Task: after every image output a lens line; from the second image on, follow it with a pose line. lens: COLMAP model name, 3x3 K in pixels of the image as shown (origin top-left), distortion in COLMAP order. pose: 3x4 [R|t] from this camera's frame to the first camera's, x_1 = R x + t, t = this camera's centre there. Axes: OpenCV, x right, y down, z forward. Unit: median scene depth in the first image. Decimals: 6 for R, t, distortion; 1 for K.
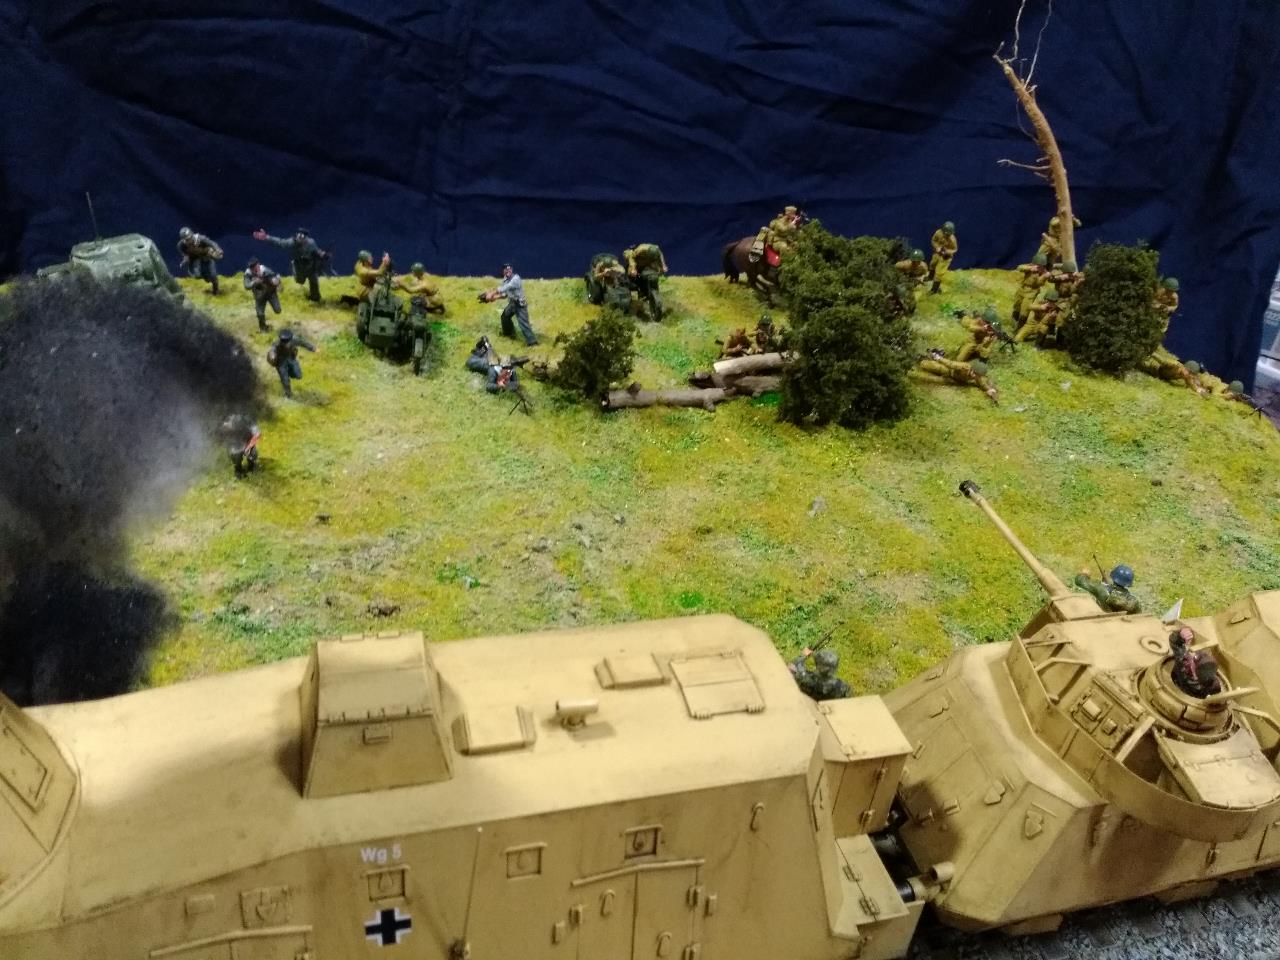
lens RADIAL K [[1045.3, 0, 640.0], [0, 1045.3, 480.0], [0, 0, 1]] dist [0.111529, -0.254762]
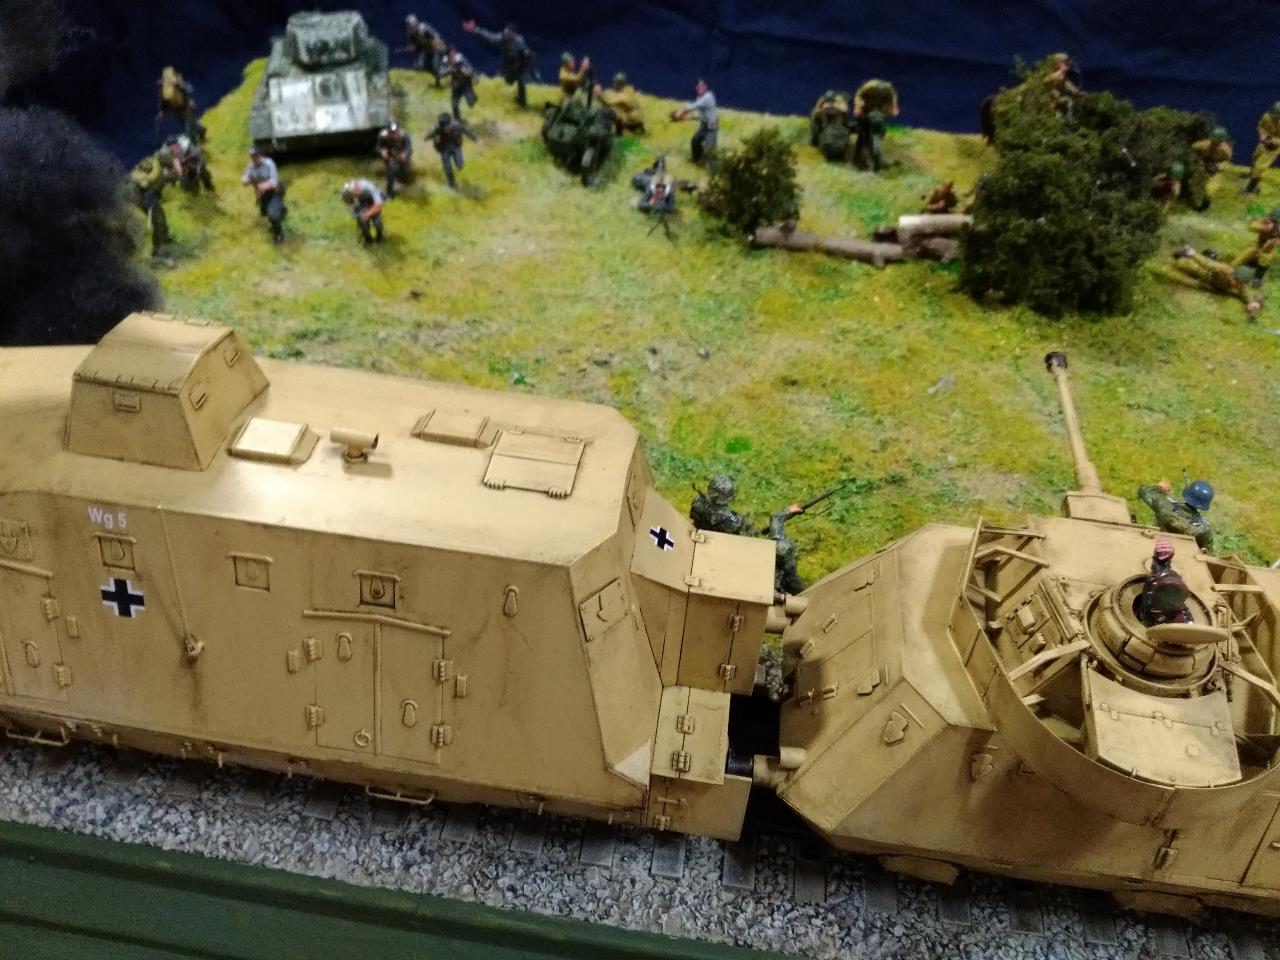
lens RADIAL K [[1056.2, 0, 642.8], [0, 1056.2, 476.9], [0, 0, 1]] dist [0.109564, -0.266453]
pose [[0.918775, 0.213454, -0.332101, 0.226101], [-0.188269, 0.976309, 0.106655, 0.047480], [0.346999, -0.035468, 0.937195, 0.098215]]
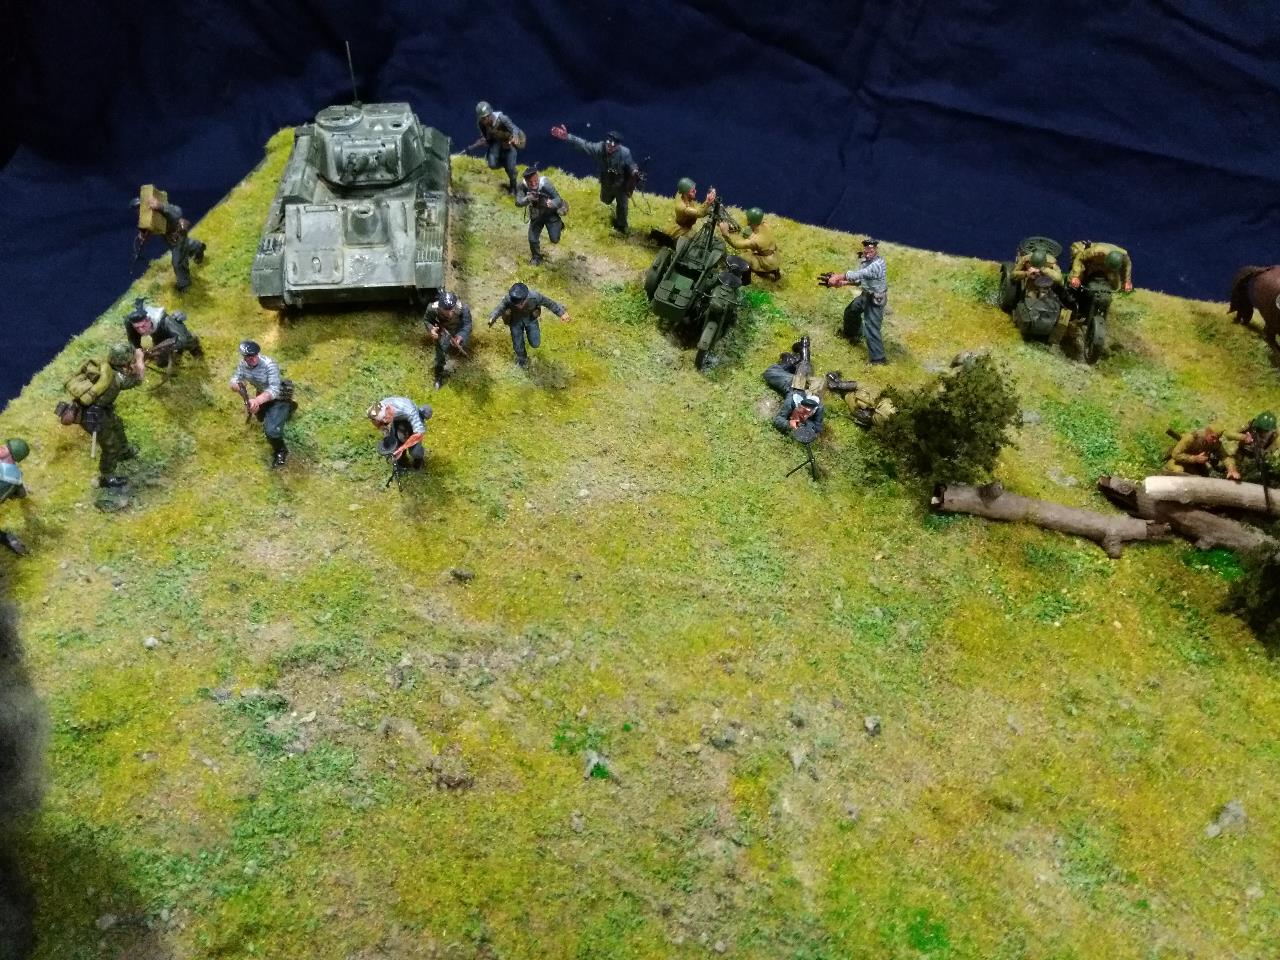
lens RADIAL K [[1045.3, 0, 640.0], [0, 1045.3, 480.0], [0, 0, 1]] dist [0.111529, -0.254762]
pose [[0.882990, 0.307098, -0.354992, 0.030933], [-0.257550, 0.949245, 0.180560, -0.153148], [0.392424, -0.068004, 0.917267, 0.335297]]
